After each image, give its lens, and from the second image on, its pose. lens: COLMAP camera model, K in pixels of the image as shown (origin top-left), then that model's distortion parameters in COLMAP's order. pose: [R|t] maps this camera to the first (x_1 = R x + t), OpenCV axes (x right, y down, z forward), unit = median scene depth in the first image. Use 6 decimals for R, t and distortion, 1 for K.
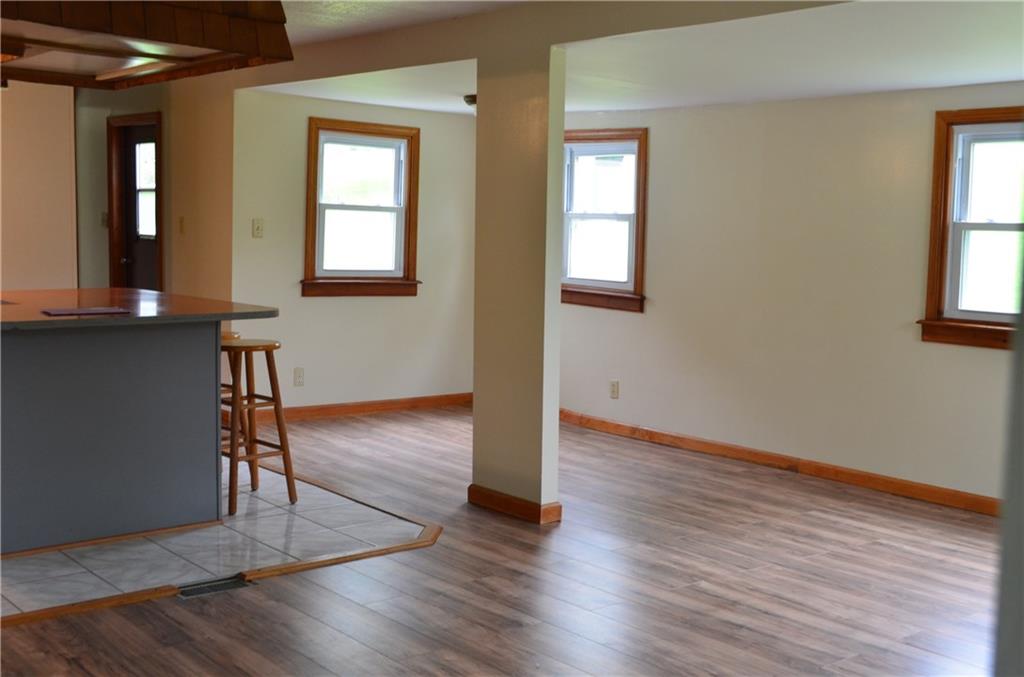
lens RADIAL K [[1168.3, 0, 512.0], [0, 1168.3, 338.5], [0, 0, 1]] dist [-0.026002, -0.020860]
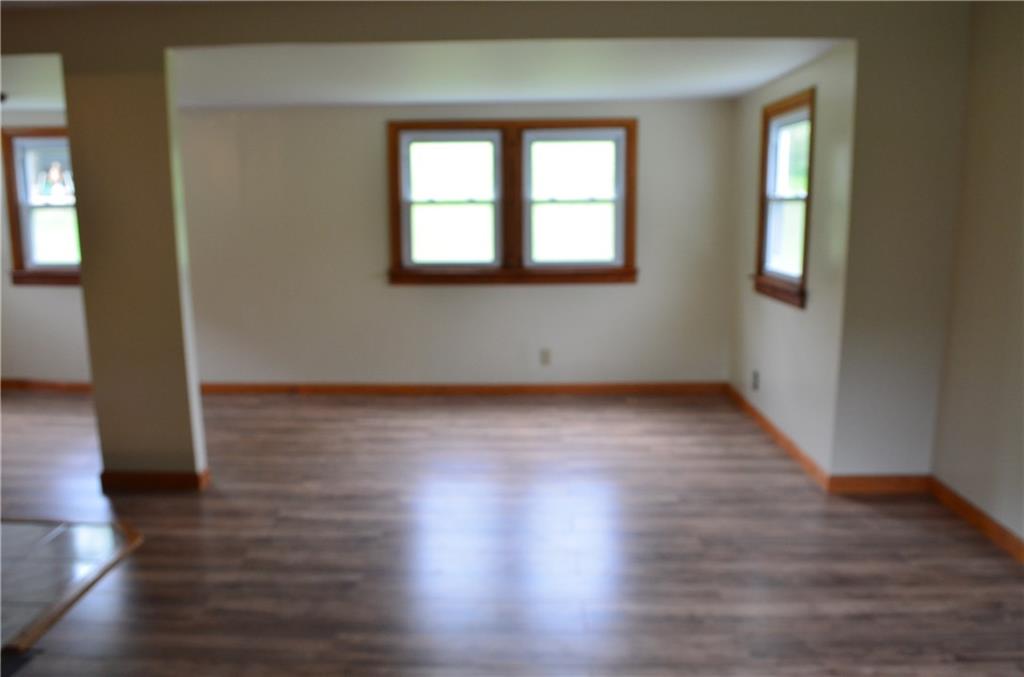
lens RADIAL K [[815.7, 0, 515.1], [0, 815.7, 327.2], [0, 0, 1]] dist [-0.066355, 0.007136]
pose [[0.661611, -0.151275, 0.734429, -0.595309], [0.111020, 0.988406, 0.103576, -0.071749], [-0.741583, 0.013009, 0.670735, 0.497866]]
